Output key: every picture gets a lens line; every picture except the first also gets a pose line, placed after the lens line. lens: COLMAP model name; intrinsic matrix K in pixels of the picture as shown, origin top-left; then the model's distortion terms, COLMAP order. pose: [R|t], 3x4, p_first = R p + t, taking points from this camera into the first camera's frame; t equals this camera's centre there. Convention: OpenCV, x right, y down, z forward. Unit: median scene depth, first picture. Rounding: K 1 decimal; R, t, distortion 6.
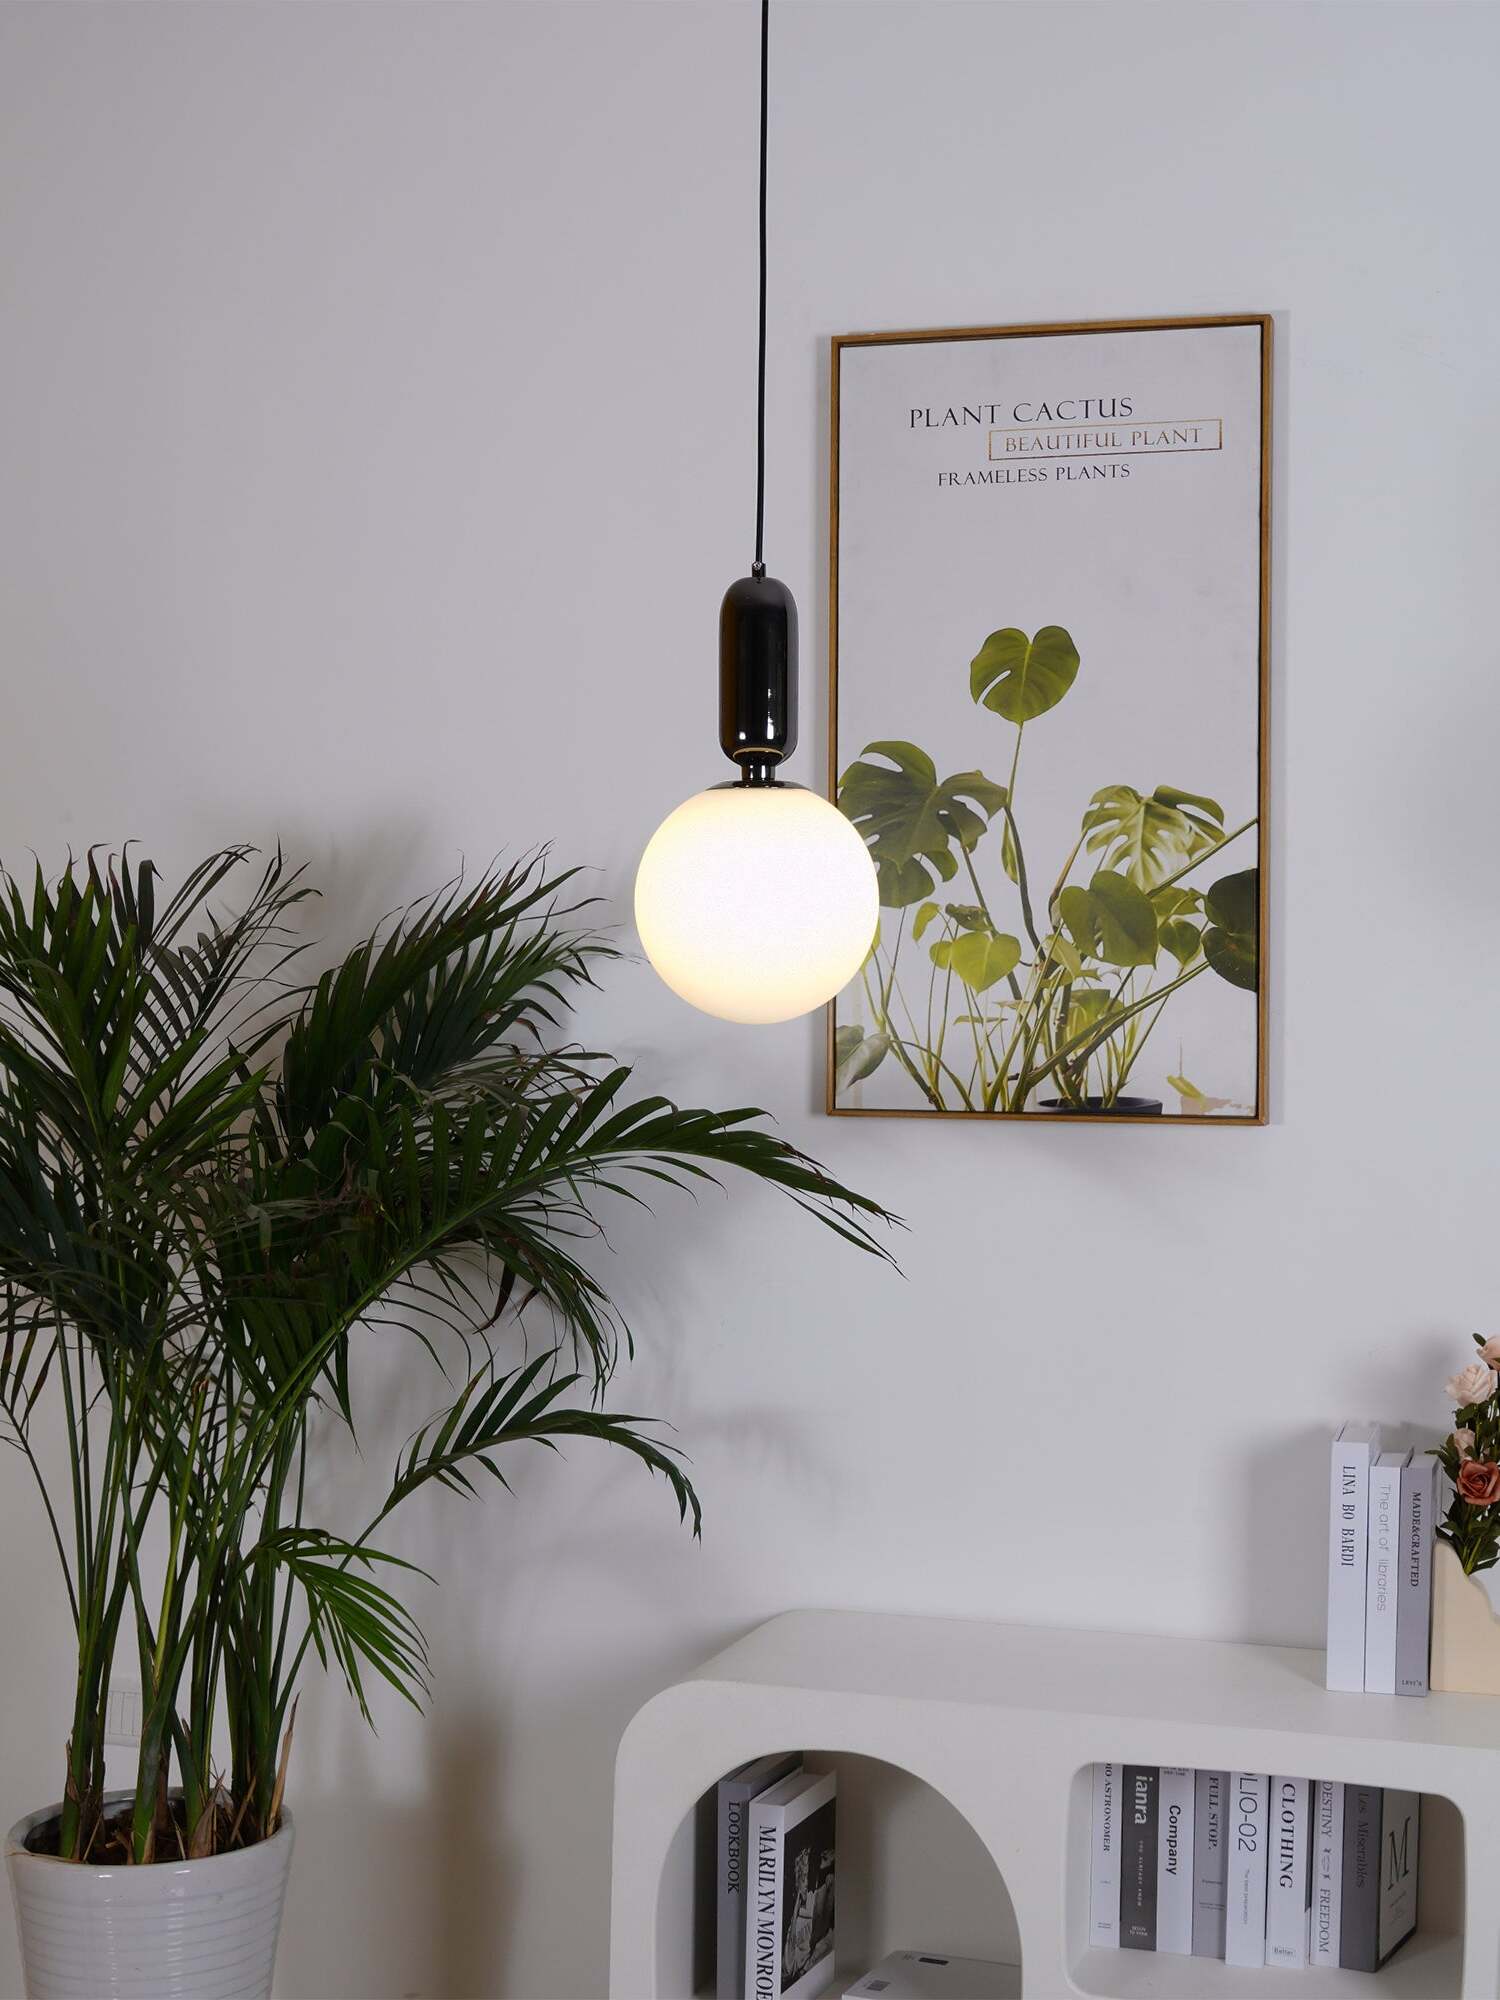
lens RADIAL K [[3597.6, 0, 750.0], [0, 3597.6, 1000.0], [0, 0, 1]] dist [0.005631, 0.097446]
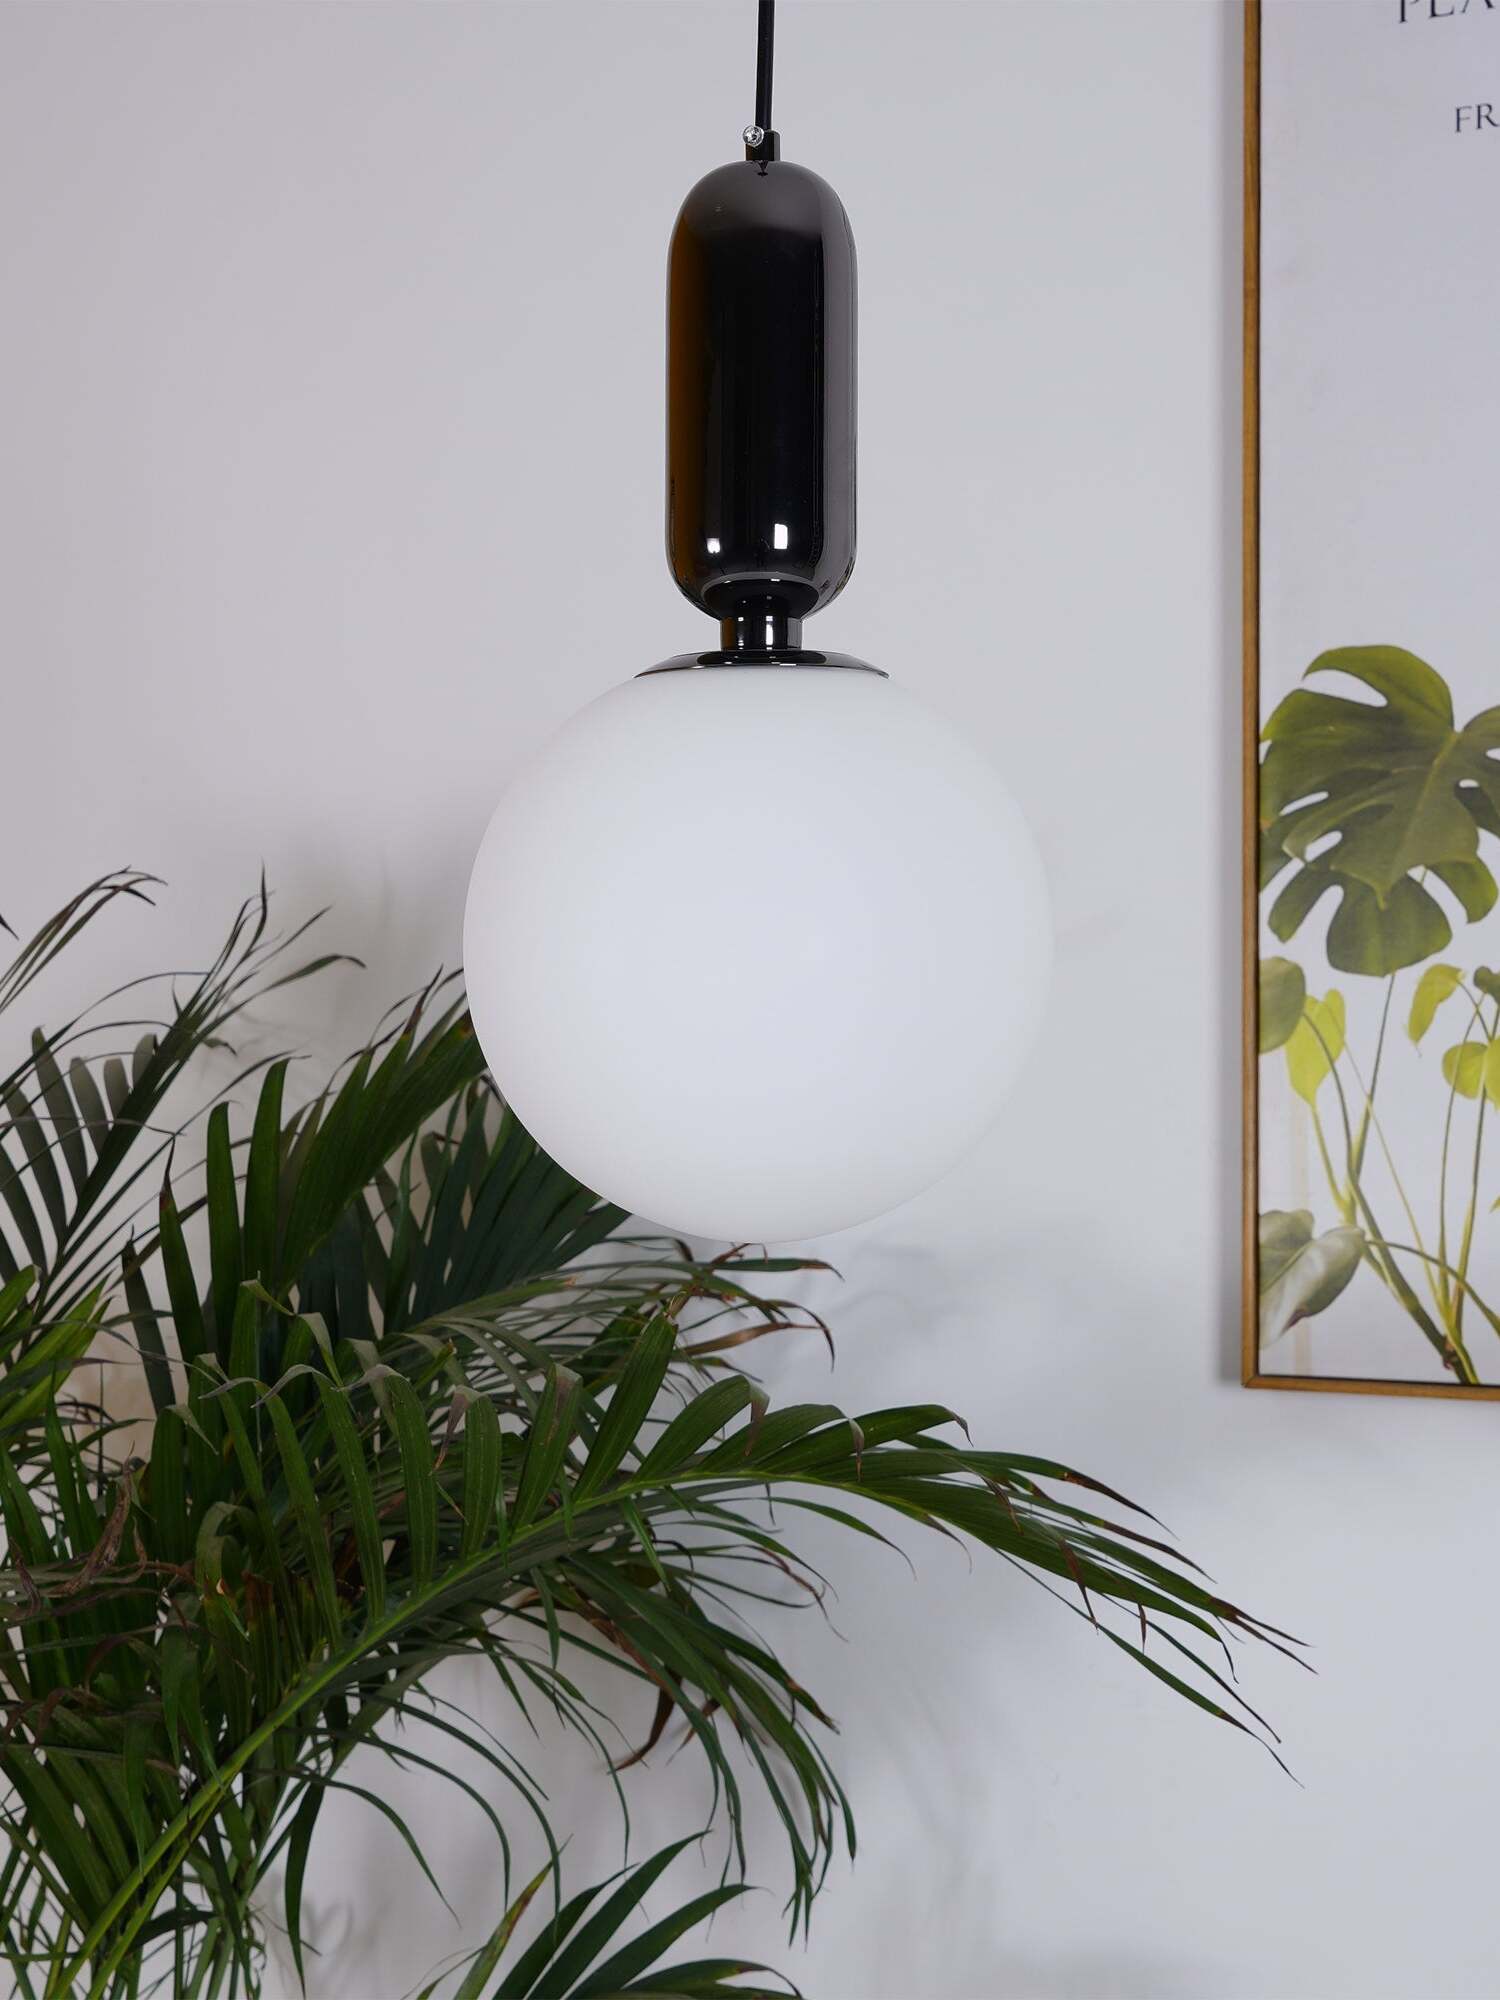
lens RADIAL K [[3597.6, 0, 750.0], [0, 3597.6, 1000.0], [0, 0, 1]] dist [0.005631, 0.097446]
pose [[0.963288, -0.007810, -0.268356, 0.091403], [-0.000458, 0.999527, -0.030734, -0.006850], [0.268469, 0.029729, 0.962829, 0.493910]]
